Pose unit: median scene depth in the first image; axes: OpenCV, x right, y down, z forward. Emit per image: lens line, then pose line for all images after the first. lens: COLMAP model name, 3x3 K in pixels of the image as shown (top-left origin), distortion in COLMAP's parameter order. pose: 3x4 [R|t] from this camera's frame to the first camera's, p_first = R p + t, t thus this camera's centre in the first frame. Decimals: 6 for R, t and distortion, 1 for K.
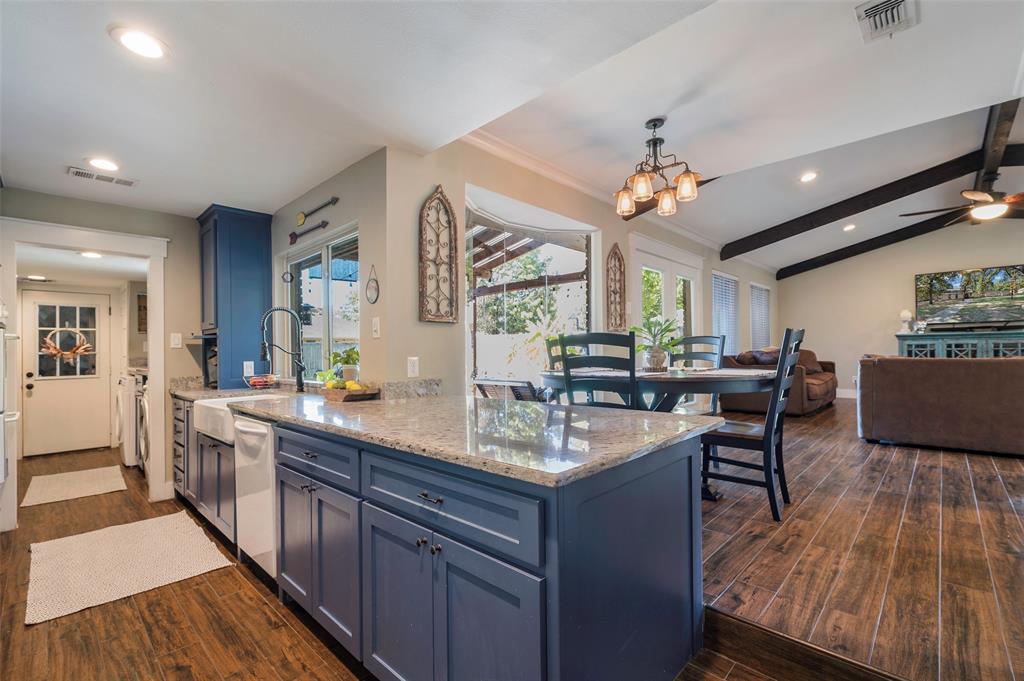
lens RADIAL K [[444.4, 0, 518.4], [0, 444.4, 348.3], [0, 0, 1]] dist [0.000846, -0.001173]
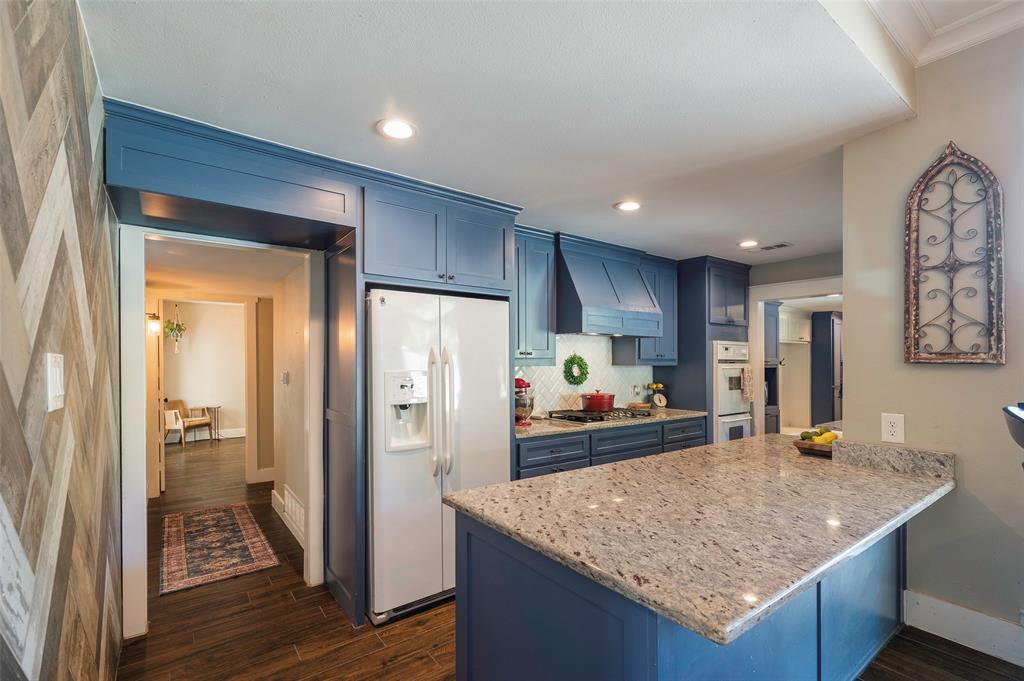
lens RADIAL K [[444.4, 0, 499.6], [0, 444.4, 360.9], [0, 0, 1]] dist [0.000846, -0.001173]
pose [[-0.182988, 0.013709, -0.983020, 0.405397], [0.001056, 0.999905, 0.013748, -0.053481], [0.983115, 0.001478, -0.182985, 0.366699]]
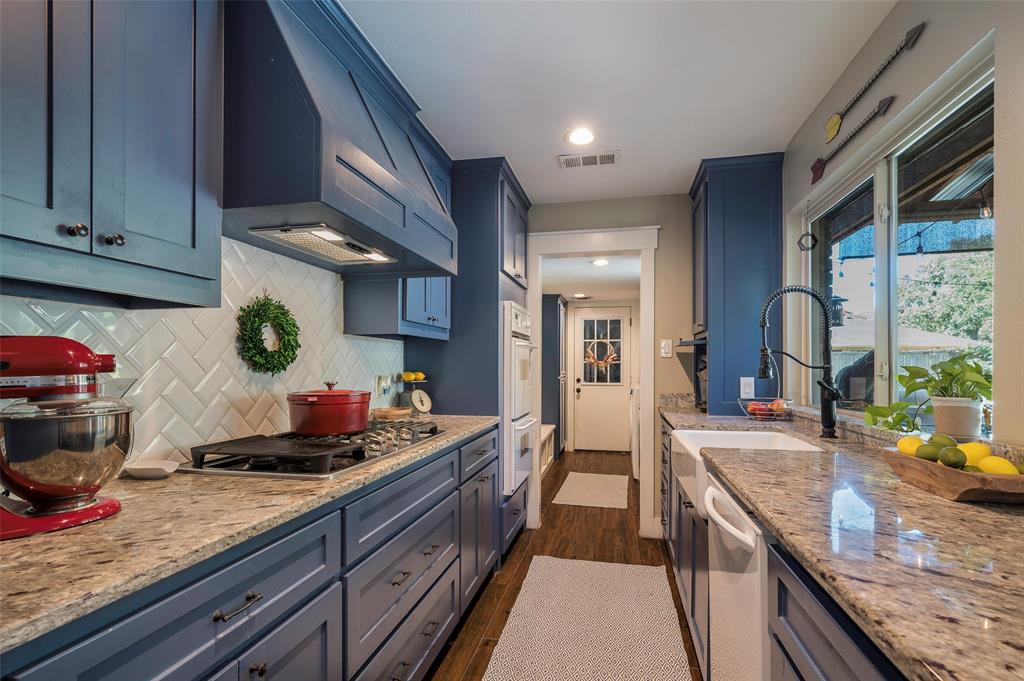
lens RADIAL K [[481.1, 0, 513.8], [0, 481.1, 360.4], [0, 0, 1]] dist [-0.006194, 0.000380]
pose [[0.515282, 0.009815, -0.856964, -0.160173], [-0.009666, 0.999937, 0.005640, 0.002916], [0.856966, 0.005378, 0.515345, 0.314085]]
